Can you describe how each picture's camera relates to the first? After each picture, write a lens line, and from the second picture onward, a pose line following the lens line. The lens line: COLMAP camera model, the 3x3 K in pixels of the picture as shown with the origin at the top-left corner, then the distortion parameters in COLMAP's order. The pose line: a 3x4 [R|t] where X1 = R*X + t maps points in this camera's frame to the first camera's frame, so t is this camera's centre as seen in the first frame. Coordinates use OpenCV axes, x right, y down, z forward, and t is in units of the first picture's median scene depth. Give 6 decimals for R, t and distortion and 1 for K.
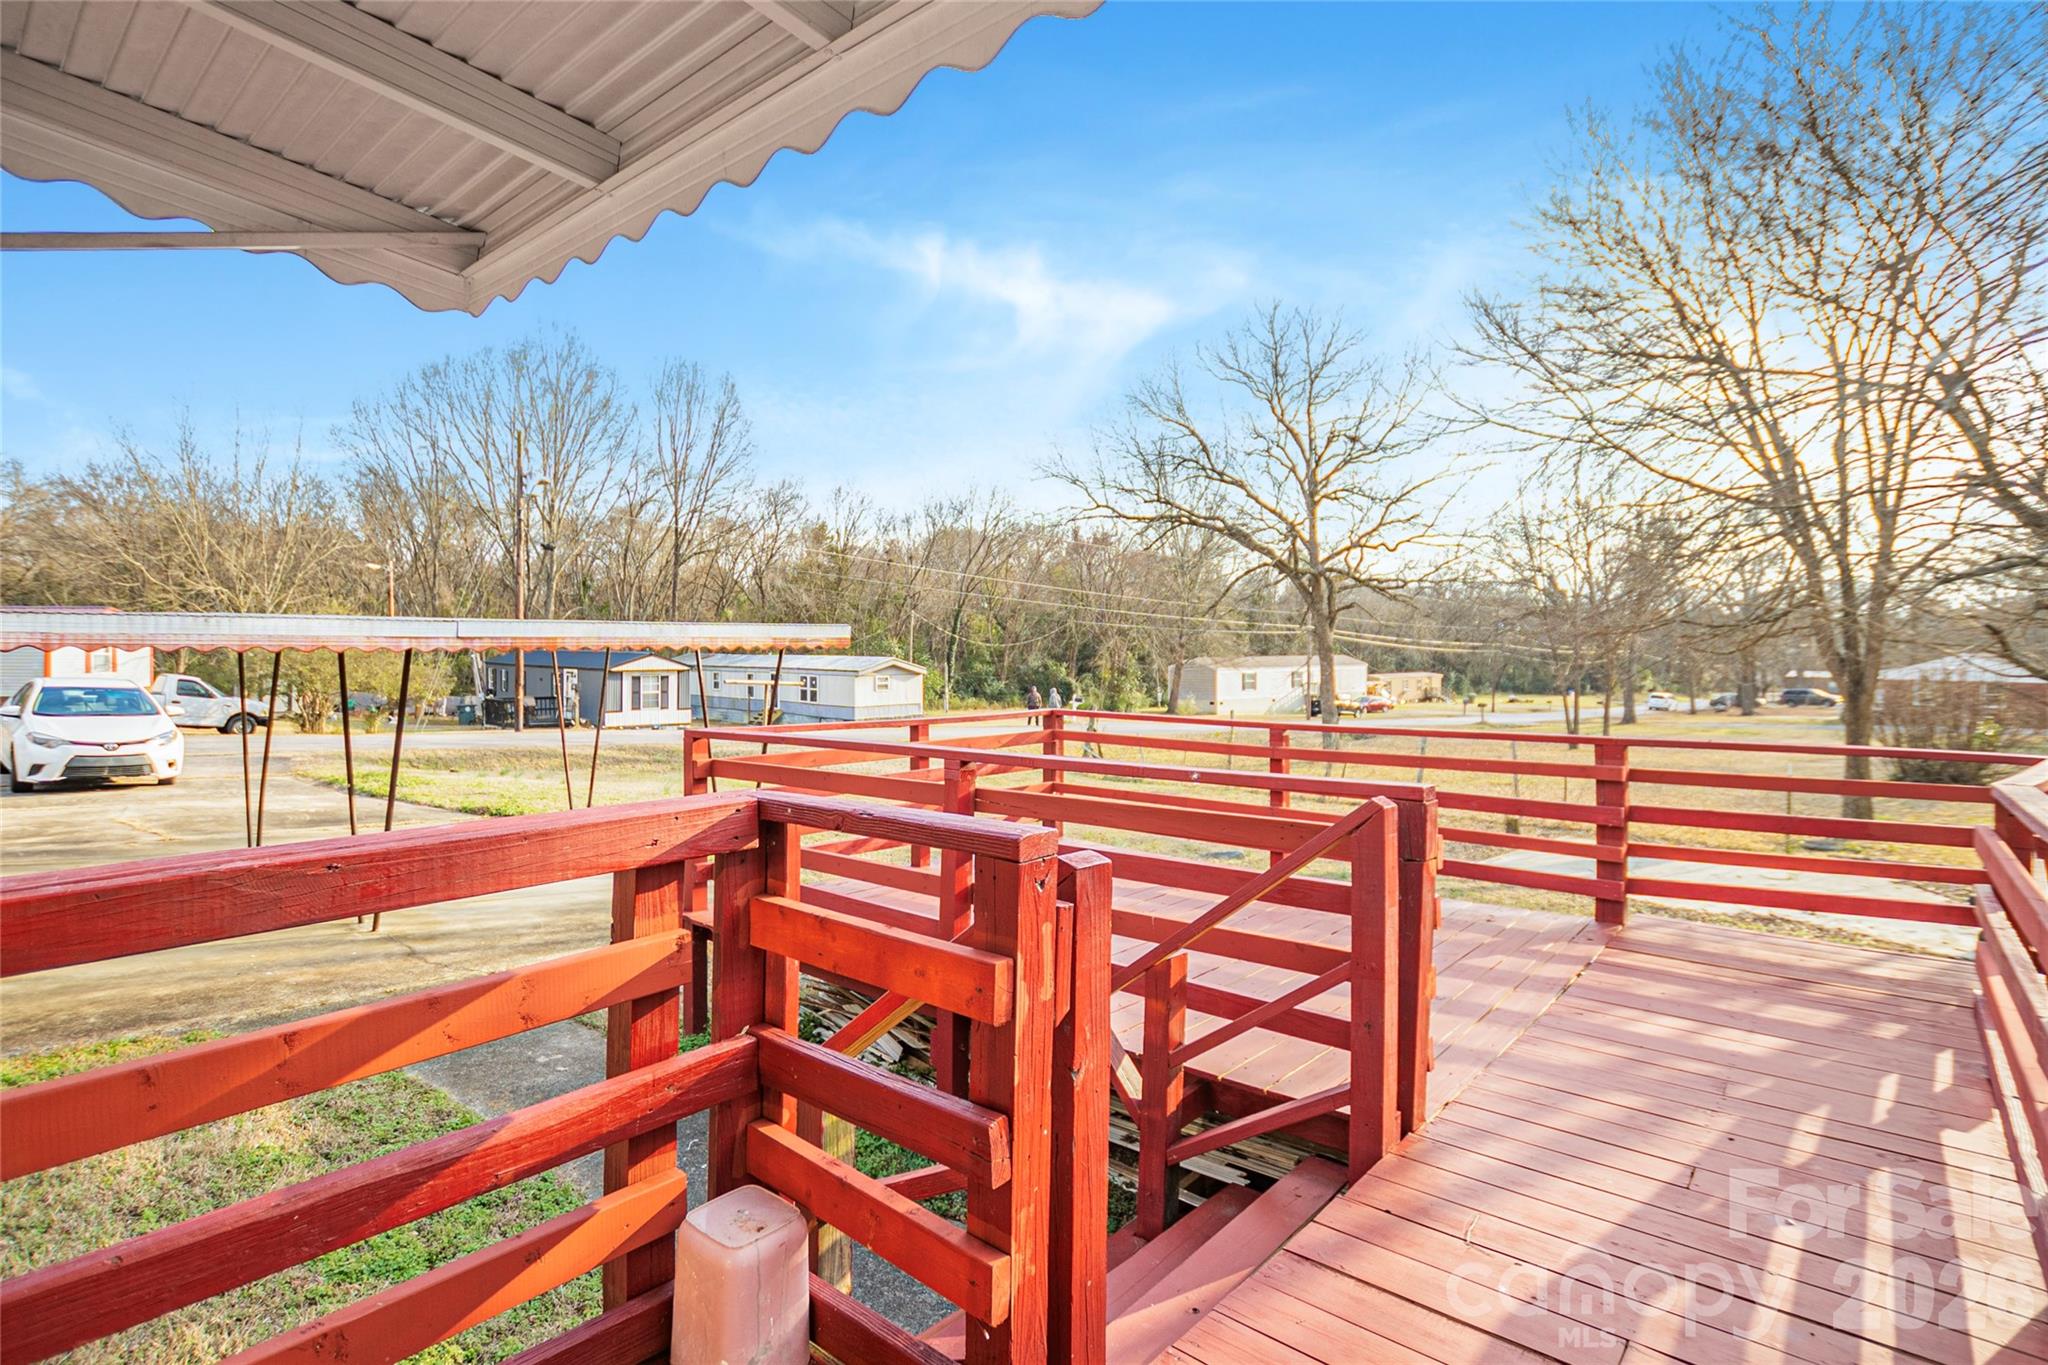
lens RADIAL K [[973.5, 0, 1024.0], [0, 973.5, 682.5], [0, 0, 1]] dist [-0.027437, 0.000111]
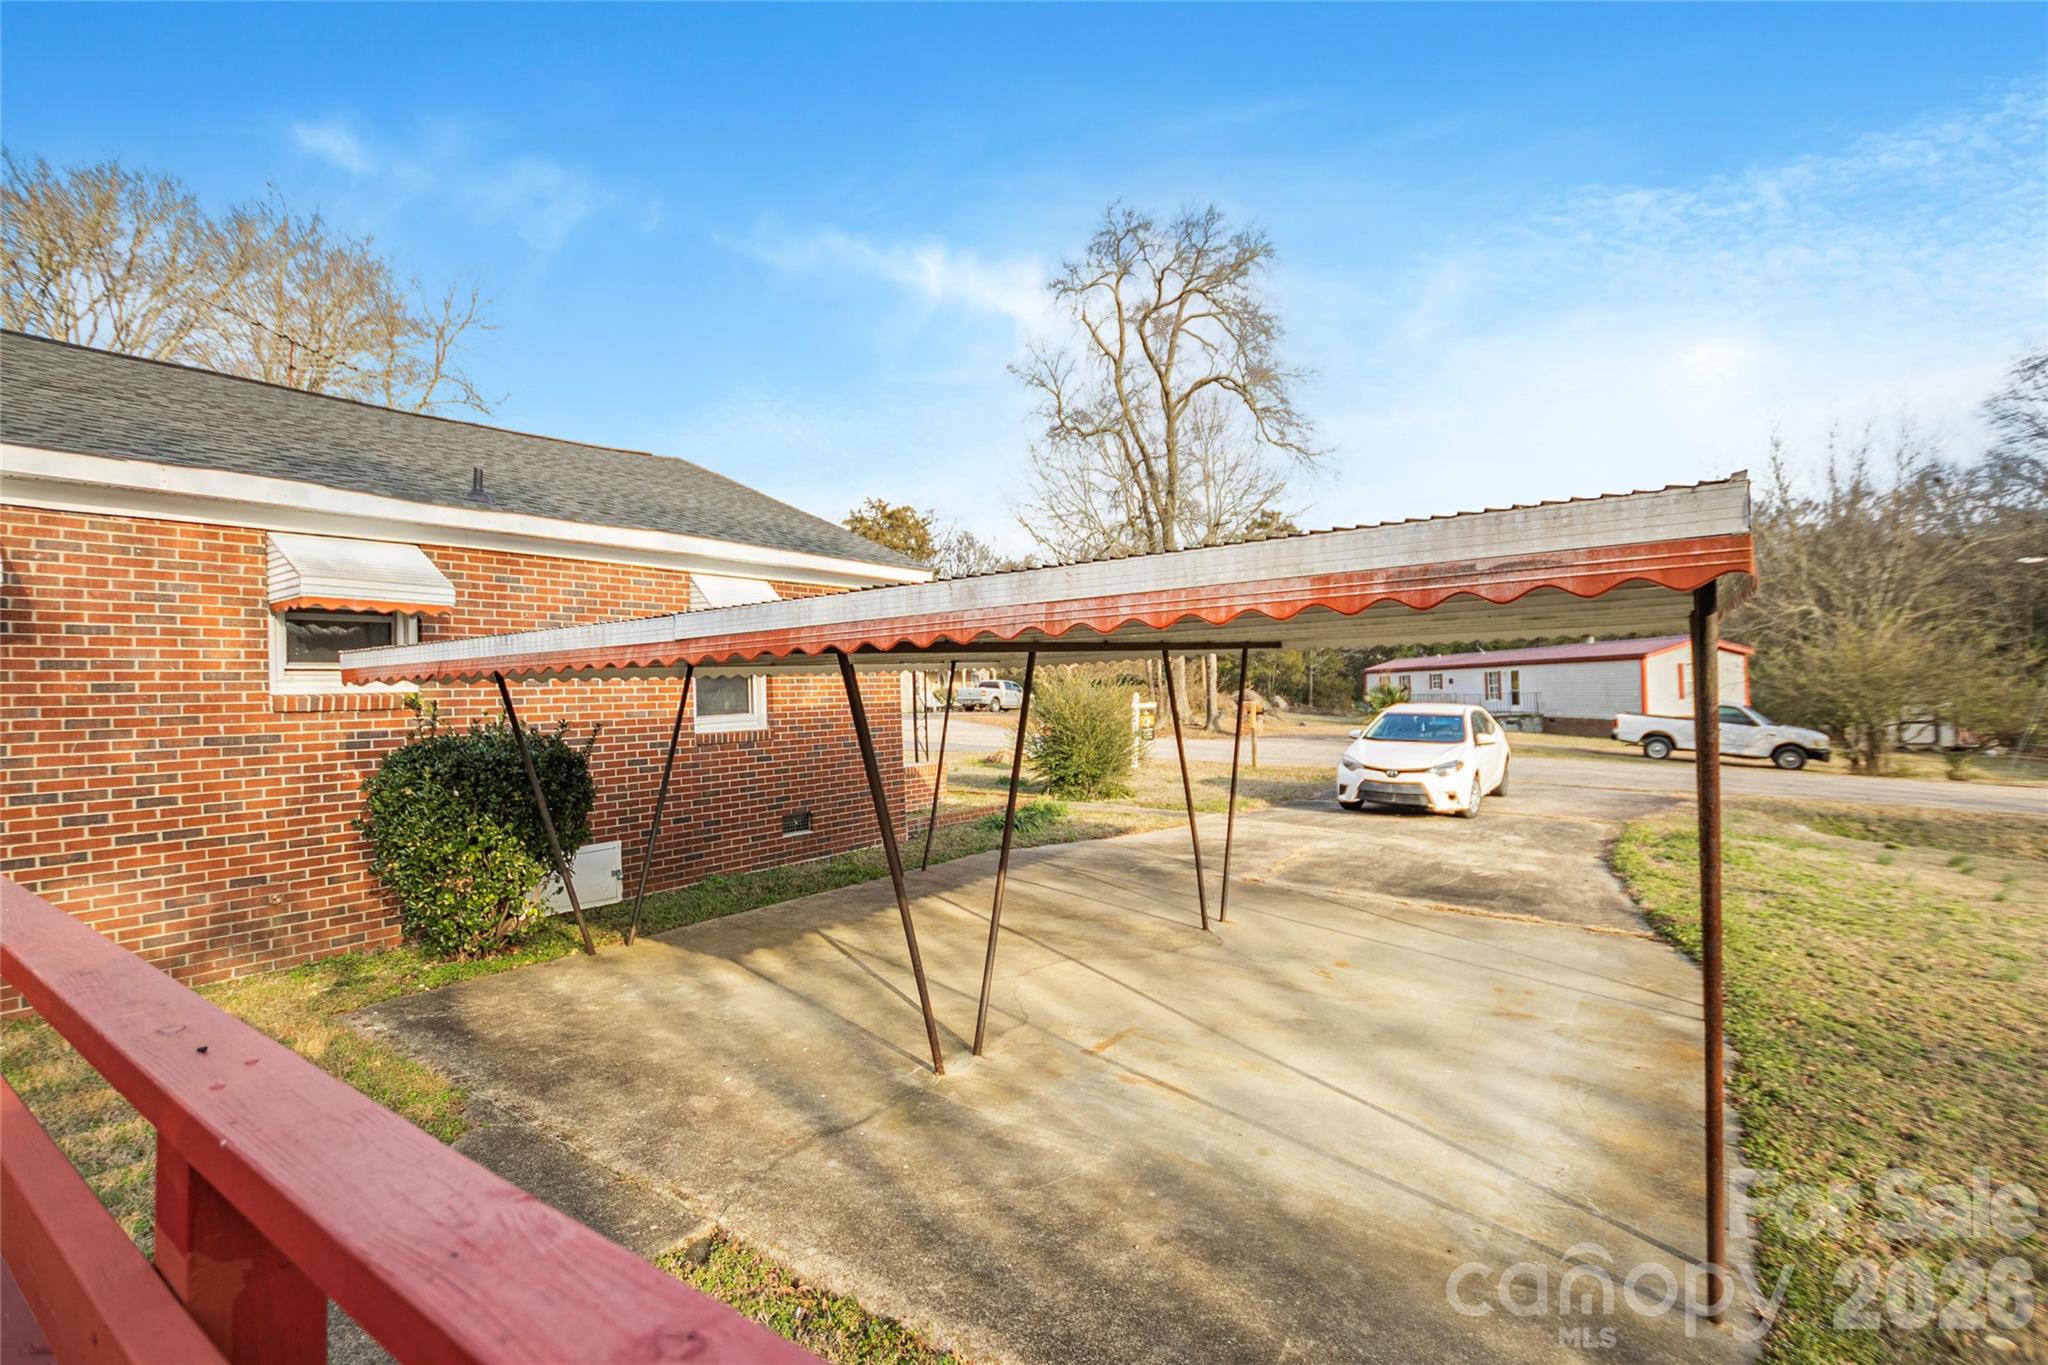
lens RADIAL K [[973.5, 0, 1024.0], [0, 973.5, 682.5], [0, 0, 1]] dist [-0.027437, 0.000111]
pose [[0.087322, -0.013730, -0.996085, 0.033574], [-0.011267, 0.999827, -0.014769, -0.015726], [0.996116, 0.012512, 0.087153, 1.012490]]
